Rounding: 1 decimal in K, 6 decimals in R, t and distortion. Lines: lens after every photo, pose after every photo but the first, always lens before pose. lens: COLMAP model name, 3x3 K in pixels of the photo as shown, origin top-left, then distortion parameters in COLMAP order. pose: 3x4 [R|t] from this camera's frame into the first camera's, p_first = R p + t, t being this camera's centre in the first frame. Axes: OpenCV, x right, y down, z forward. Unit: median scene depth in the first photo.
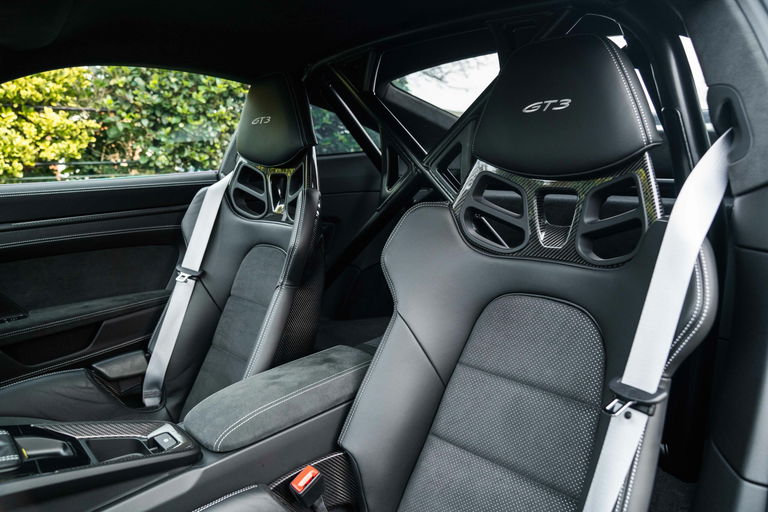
lens RADIAL K [[525.3, 0, 384.7], [0, 525.3, 255.5], [0, 0, 1]] dist [-0.005714, -0.002172]
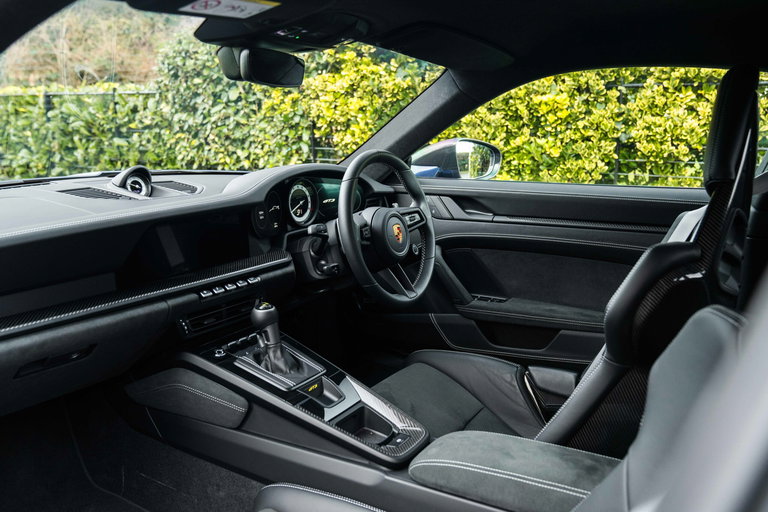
lens RADIAL K [[629.8, 0, 383.6], [0, 629.8, 256.4], [0, 0, 1]] dist [-0.002869, -0.000161]
pose [[0.303146, 0.220059, -0.927188, 0.228150], [-0.184544, 0.968109, 0.169434, -0.078170], [0.934904, 0.119743, 0.334088, 0.146393]]
